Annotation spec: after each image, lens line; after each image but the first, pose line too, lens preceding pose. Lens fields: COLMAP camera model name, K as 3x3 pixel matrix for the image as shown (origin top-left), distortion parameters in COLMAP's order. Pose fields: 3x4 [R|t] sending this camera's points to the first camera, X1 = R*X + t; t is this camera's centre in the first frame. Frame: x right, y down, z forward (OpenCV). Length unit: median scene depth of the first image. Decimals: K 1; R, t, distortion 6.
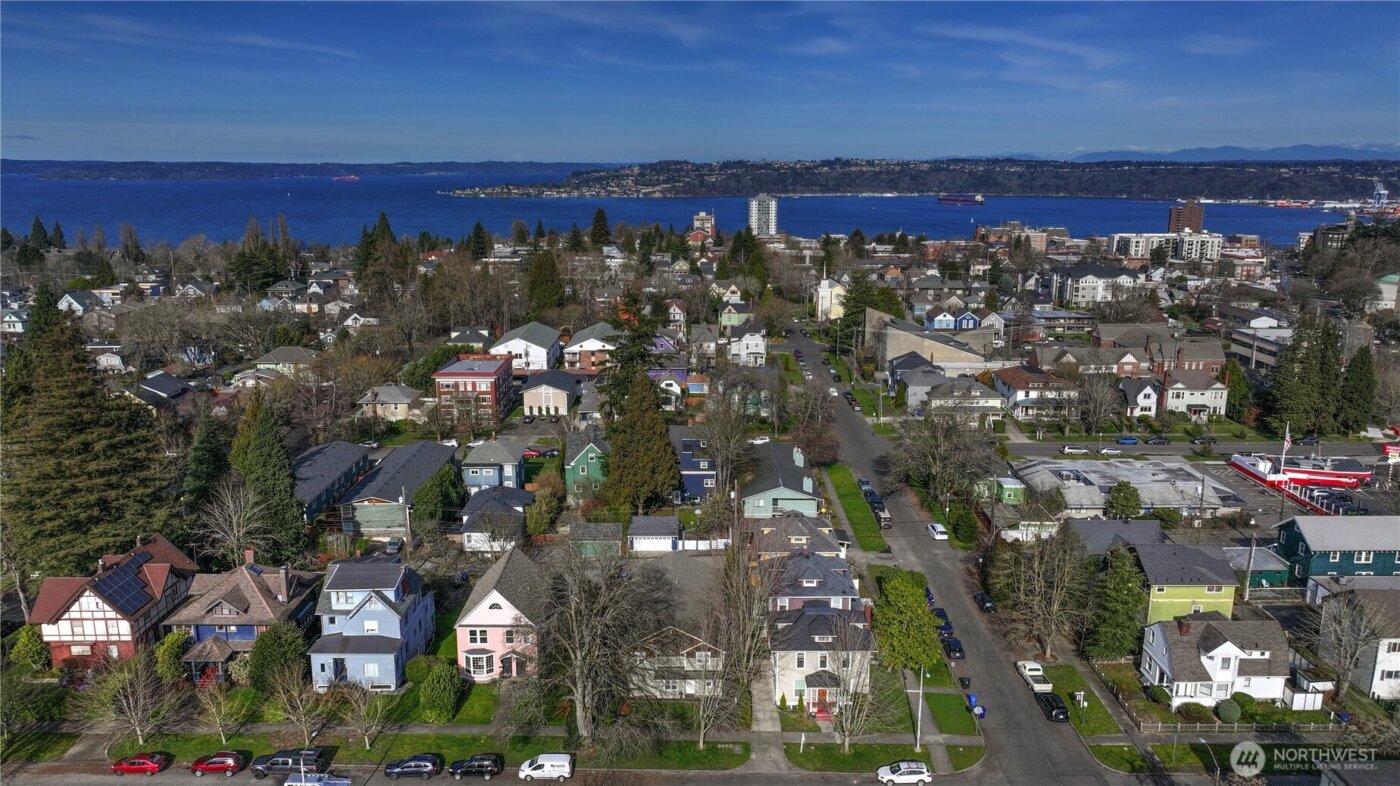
lens RADIAL K [[985.9, 0, 700.0], [0, 985.9, 393.0], [0, 0, 1]] dist [-0.000174, 0.011921]
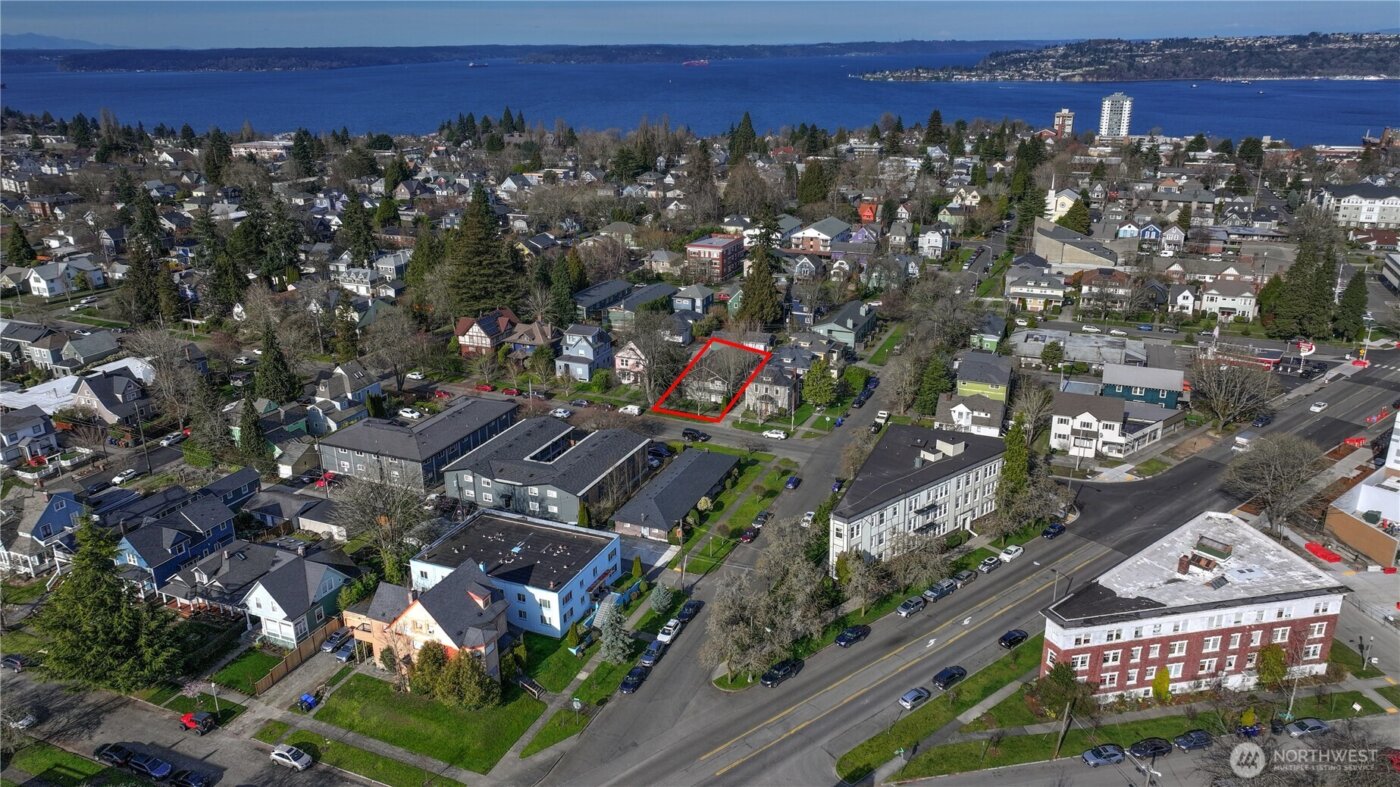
lens RADIAL K [[985.9, 0, 700.0], [0, 985.9, 393.5], [0, 0, 1]] dist [-0.000174, 0.011921]
pose [[0.918102, 0.122442, -0.376956, 0.683730], [-0.078591, 0.988440, 0.129651, 0.017897], [0.388473, -0.089407, 0.917112, -0.844335]]
